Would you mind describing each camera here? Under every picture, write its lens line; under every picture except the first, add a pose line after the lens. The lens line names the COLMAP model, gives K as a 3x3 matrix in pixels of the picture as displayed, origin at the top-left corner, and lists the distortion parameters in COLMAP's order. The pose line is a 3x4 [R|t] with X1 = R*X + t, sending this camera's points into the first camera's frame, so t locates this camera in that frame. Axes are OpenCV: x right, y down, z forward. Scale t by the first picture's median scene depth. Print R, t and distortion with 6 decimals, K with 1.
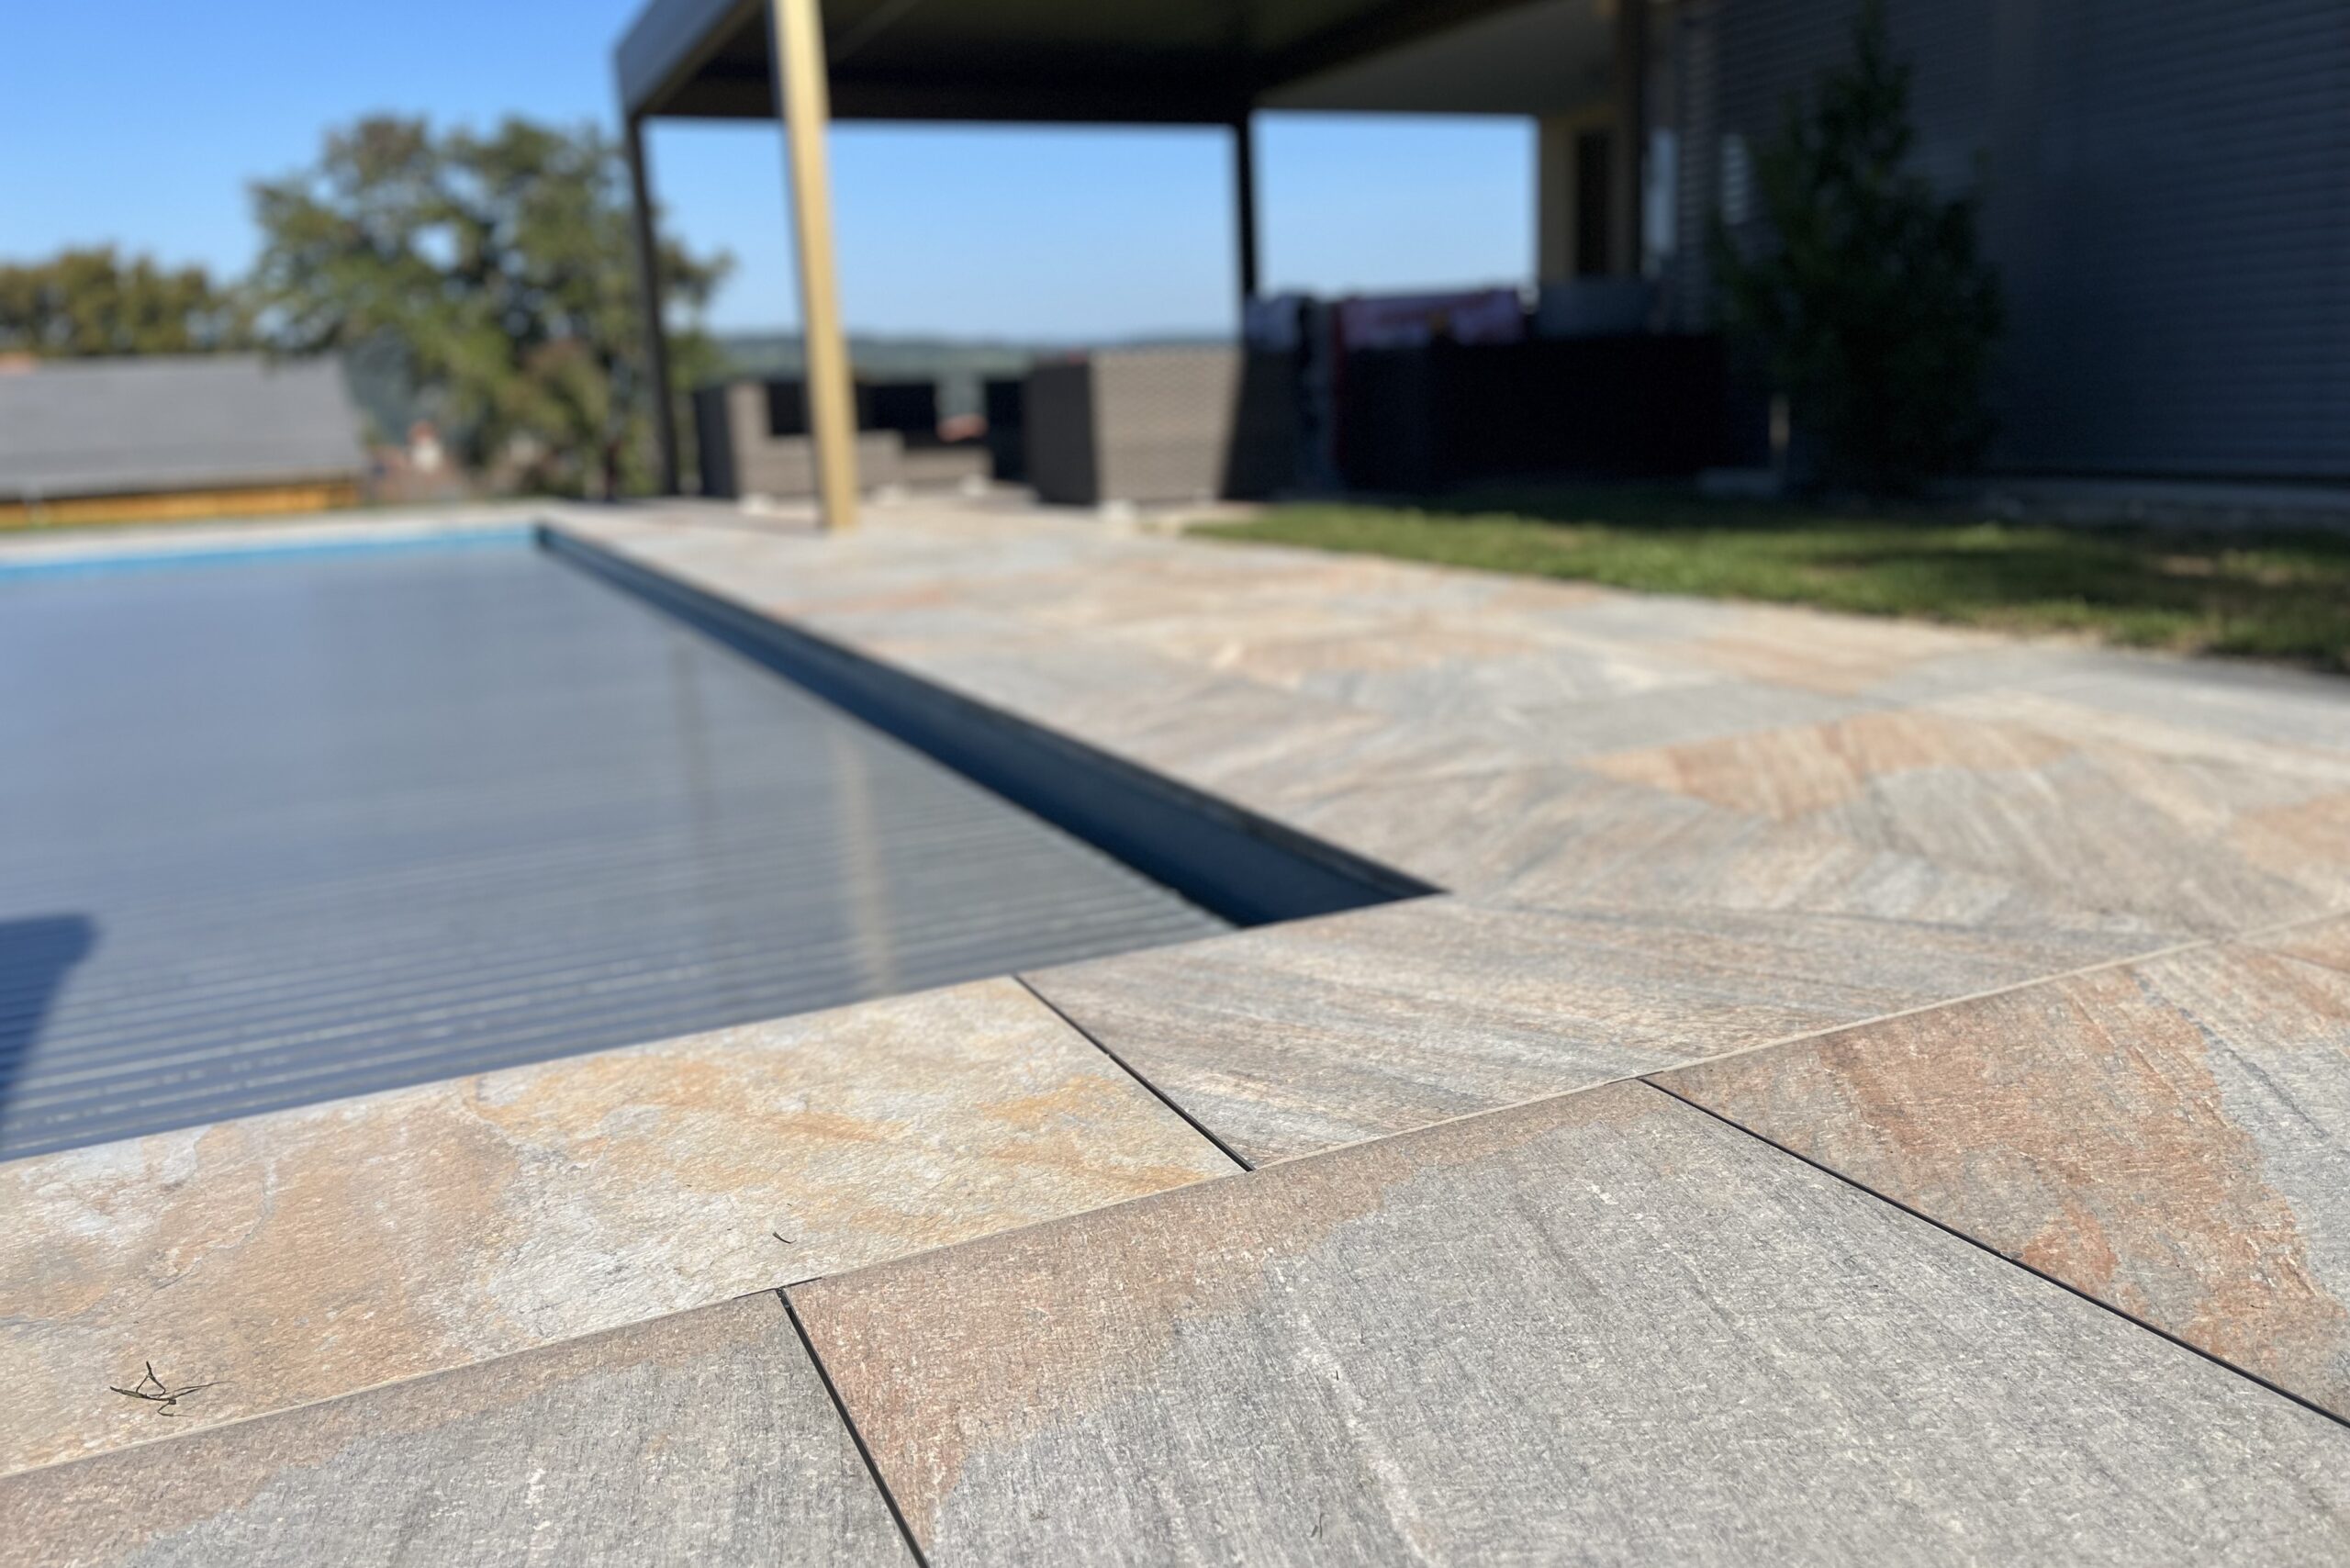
lens RADIAL K [[1780.4, 0, 1175.0], [0, 1780.4, 784.0], [0, 0, 1]] dist [0.037377, -0.002147]
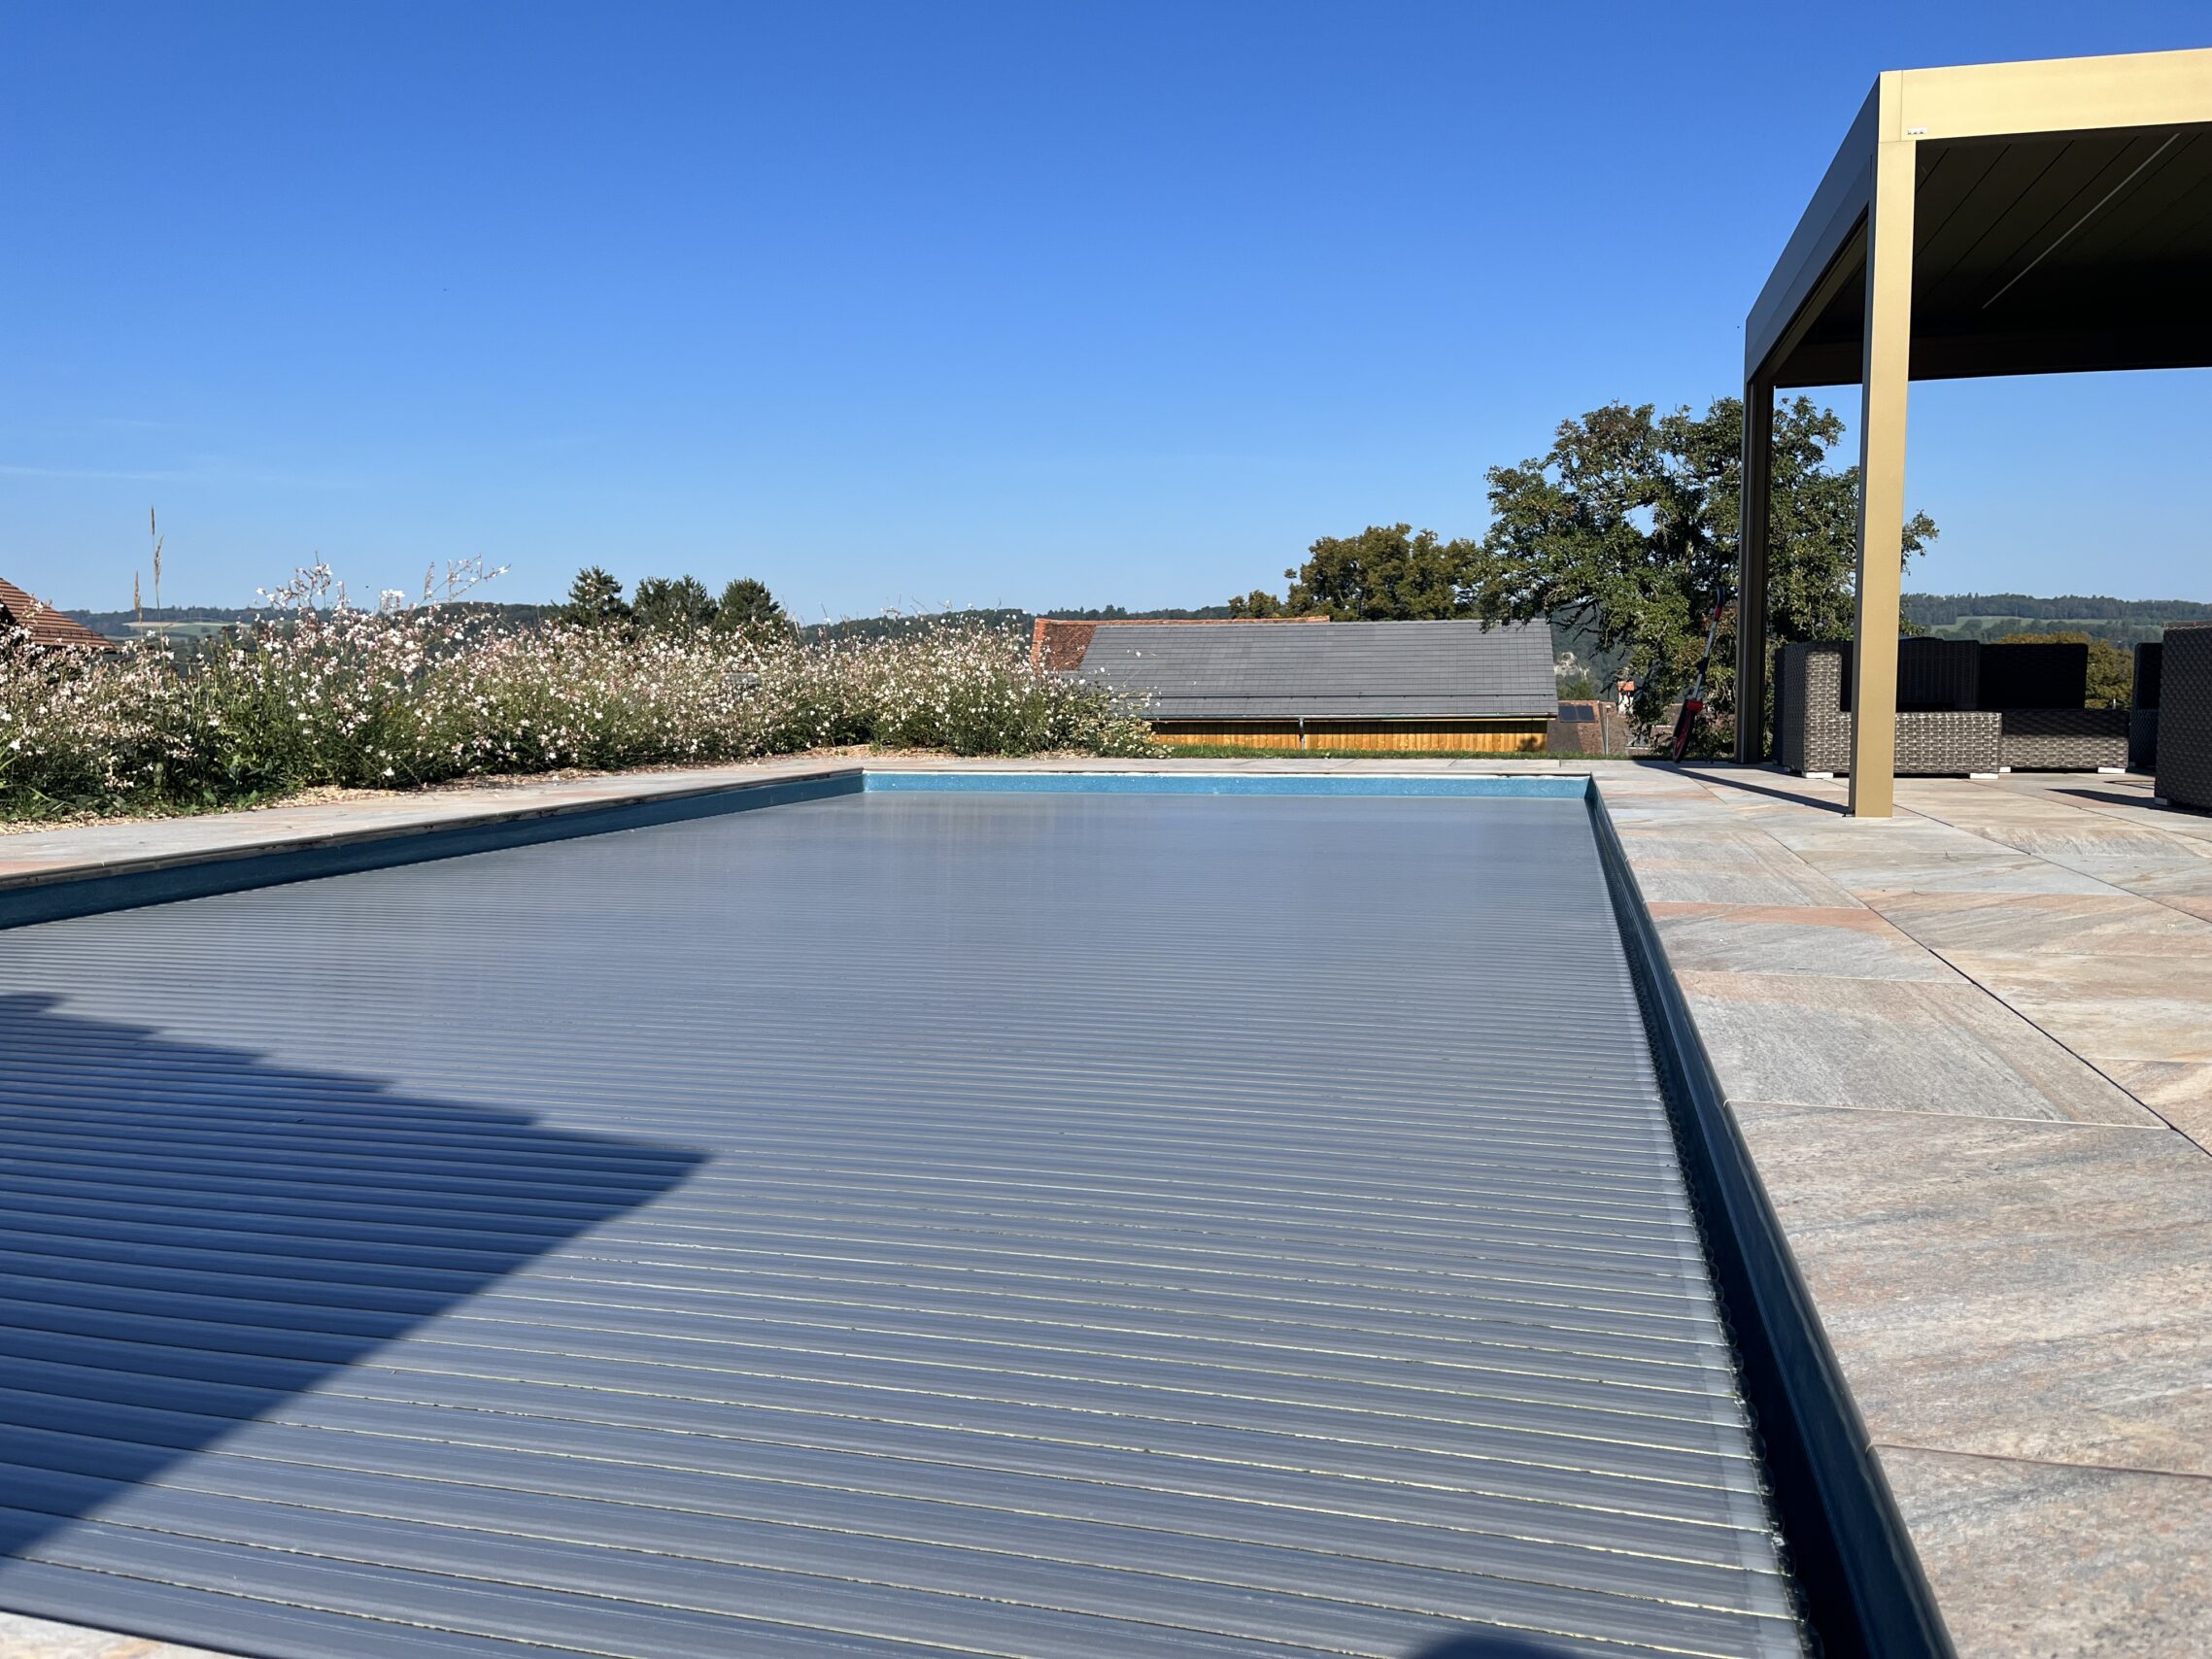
lens RADIAL K [[1695.1, 0, 1106.0], [0, 1695.1, 829.5], [0, 0, 1]] dist [0.008840, 0.003475]
pose [[0.769447, 0.093090, -0.631890, 0.057094], [-0.161356, 0.985563, -0.051288, -0.028255], [0.617993, 0.141423, 0.773359, 0.096616]]
